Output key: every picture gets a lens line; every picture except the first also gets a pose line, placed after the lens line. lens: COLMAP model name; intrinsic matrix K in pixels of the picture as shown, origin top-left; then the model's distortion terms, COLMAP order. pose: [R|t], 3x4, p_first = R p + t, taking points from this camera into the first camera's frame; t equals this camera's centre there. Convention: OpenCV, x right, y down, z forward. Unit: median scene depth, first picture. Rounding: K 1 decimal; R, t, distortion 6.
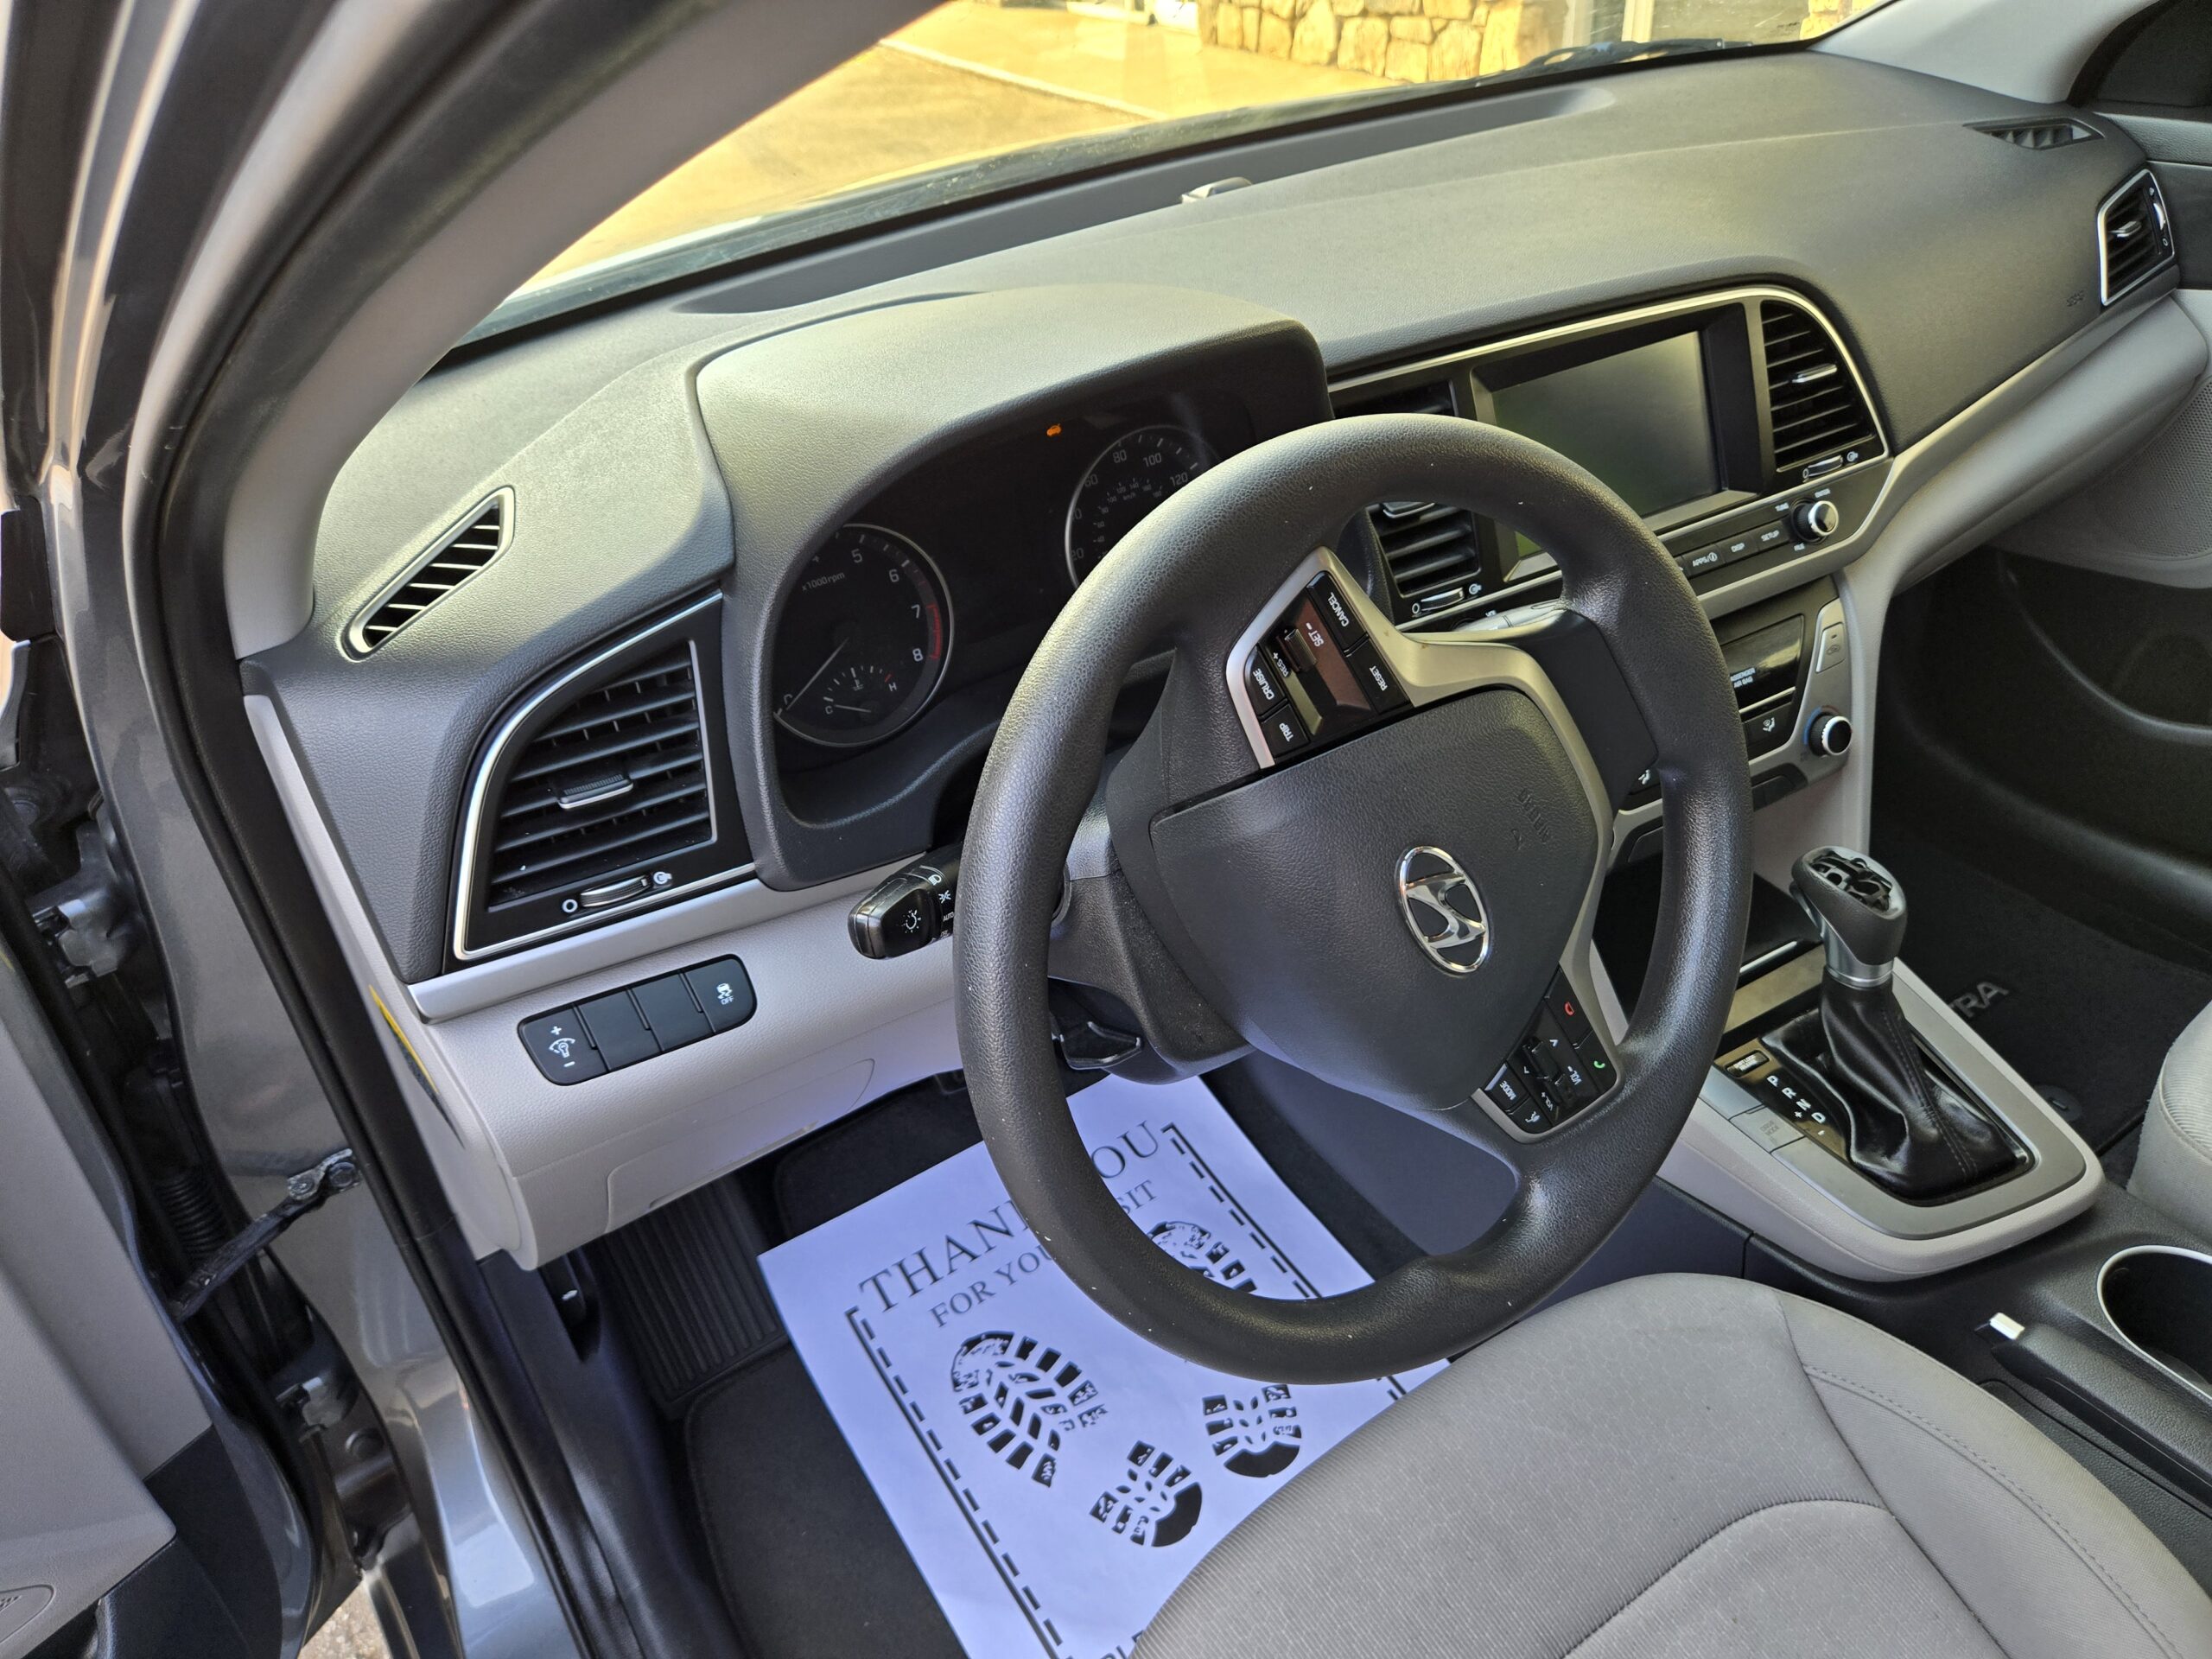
lens RADIAL K [[1483.4, 0, 1063.2], [0, 1483.4, 842.3], [0, 0, 1]] dist [0.046867, -0.041257]
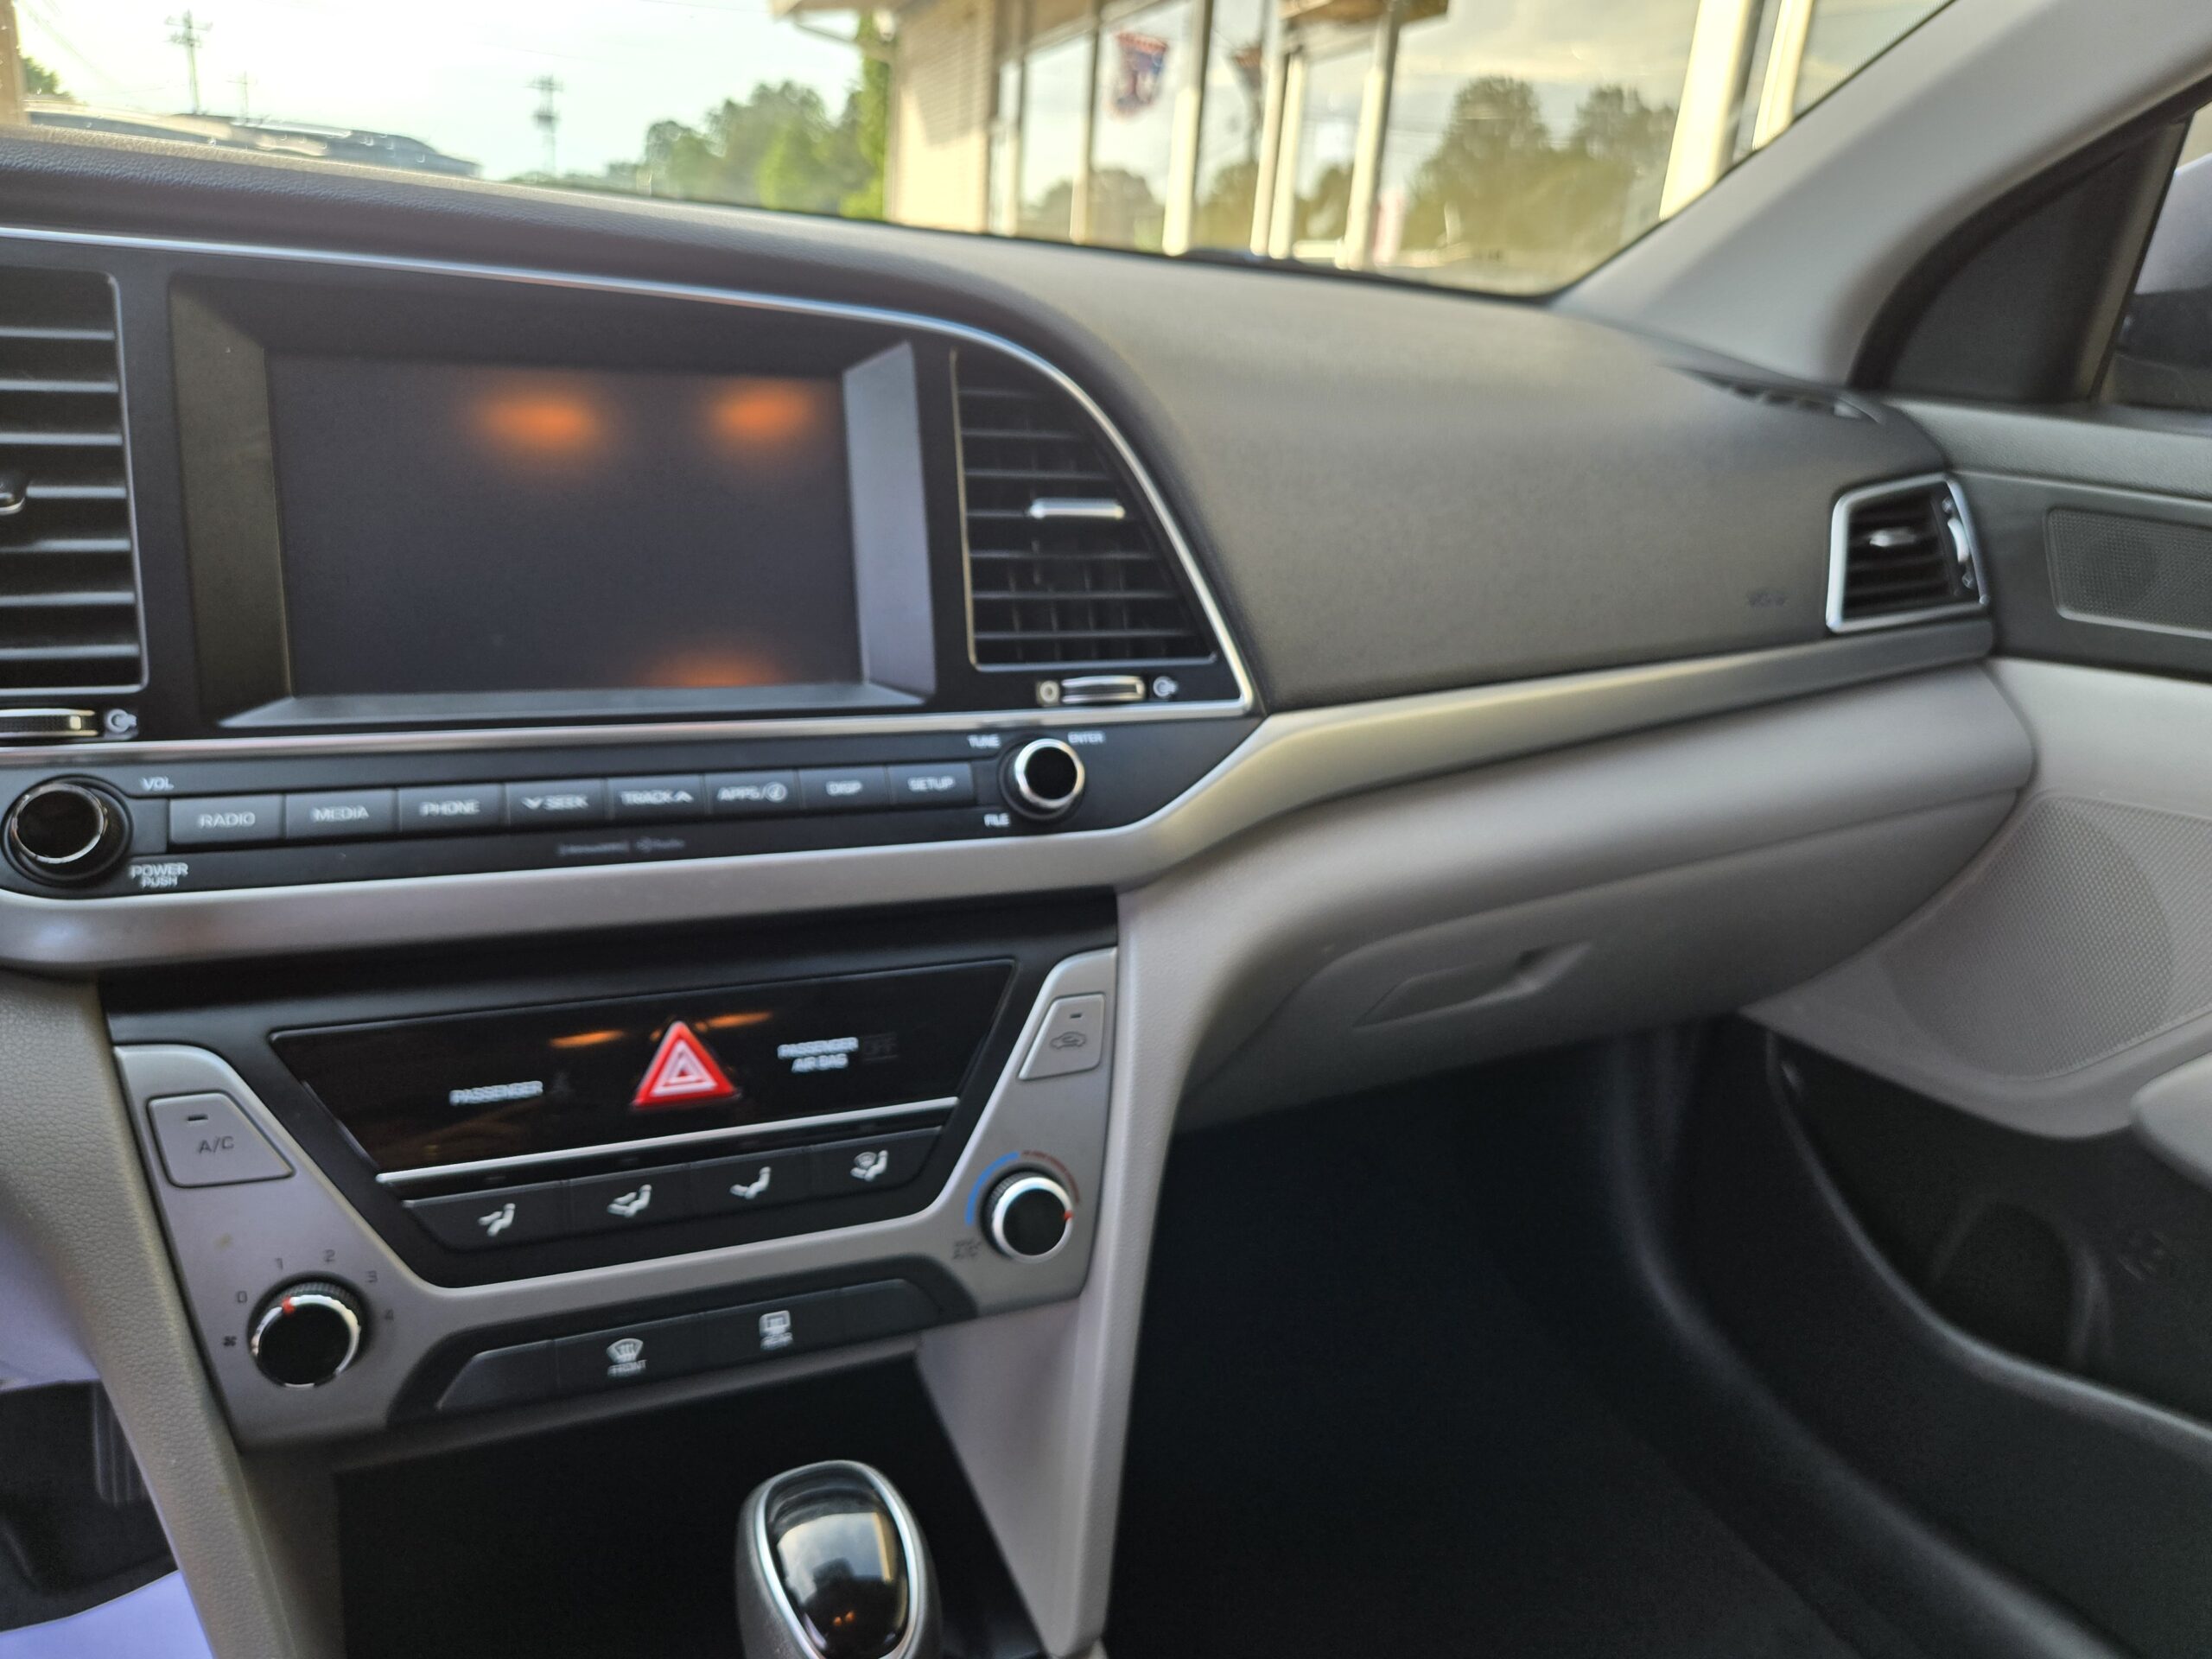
lens RADIAL K [[1486.6, 0, 1109.5], [0, 1486.6, 850.3], [0, 0, 1]] dist [0.040242, -0.048968]
pose [[0.981107, 0.182926, -0.062982, 0.487565], [-0.193049, 0.947006, -0.256732, -0.058000], [0.012682, 0.264040, 0.964428, 0.453651]]
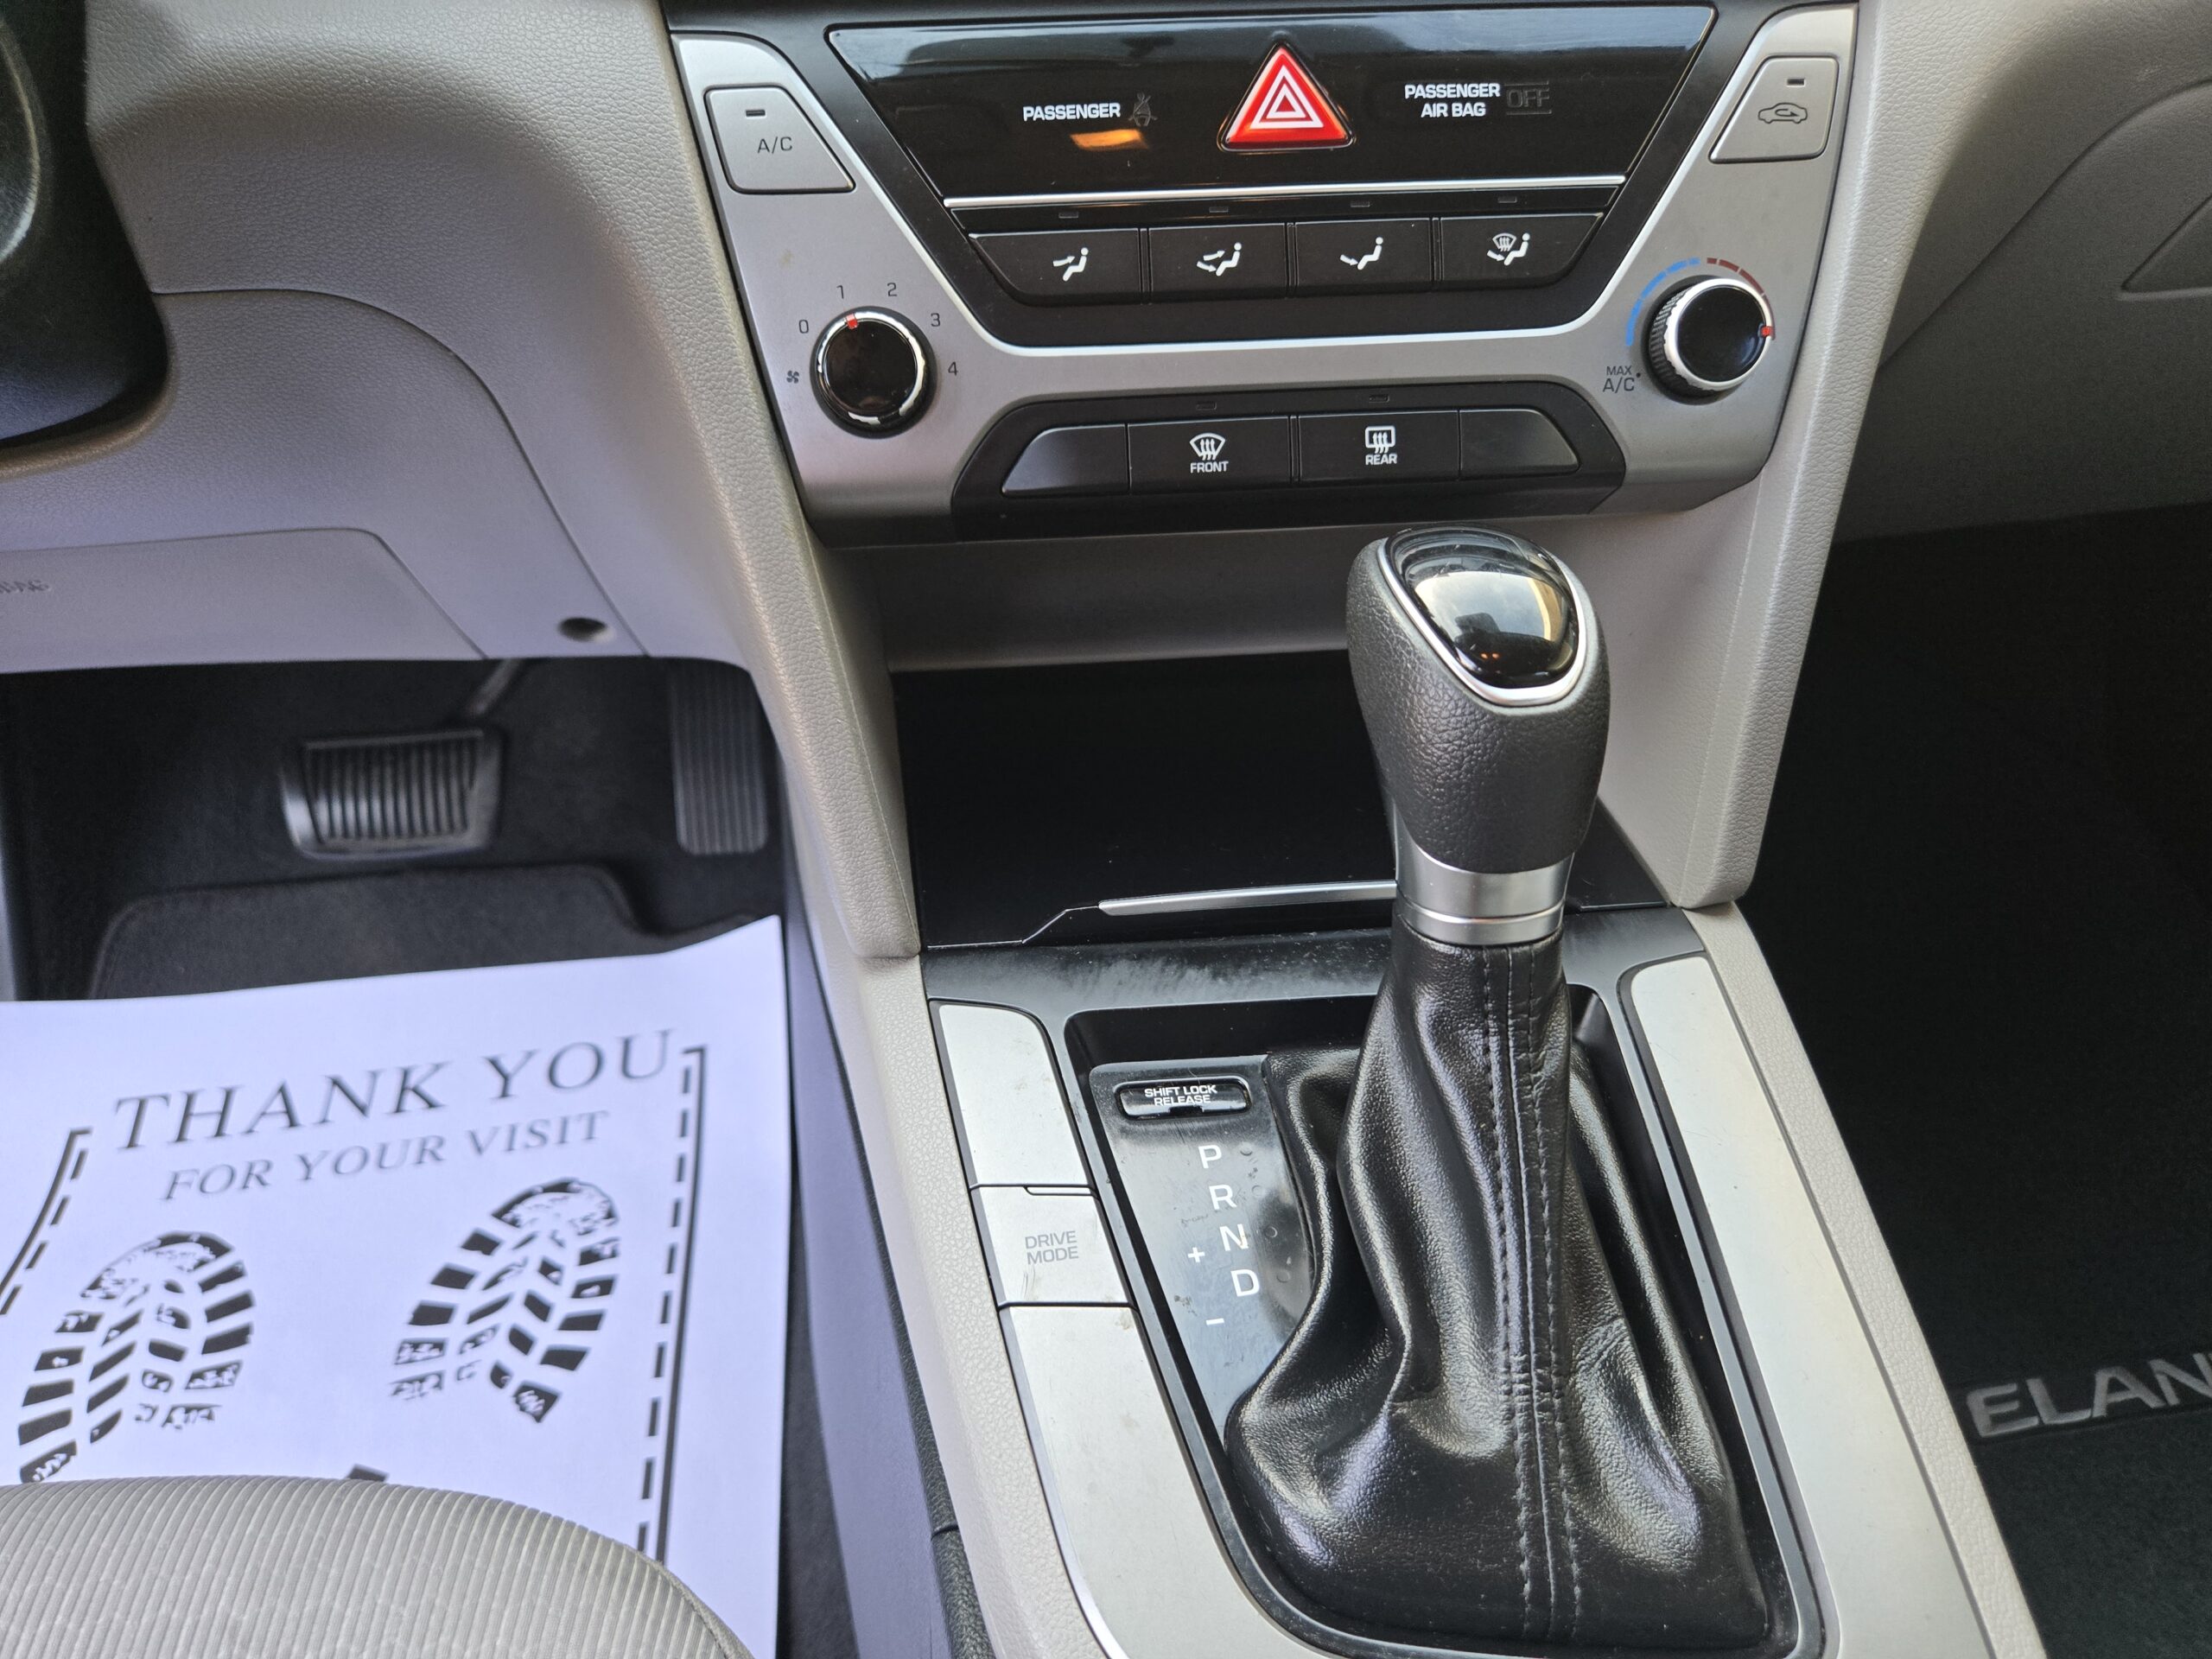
lens RADIAL K [[1486.6, 0, 1109.5], [0, 1486.6, 850.3], [0, 0, 1]] dist [0.040242, -0.048968]
pose [[0.911997, 0.270456, -0.308407, 0.468816], [-0.286611, 0.958018, -0.007415, 0.083291], [0.293454, 0.095156, 0.951226, 0.552068]]
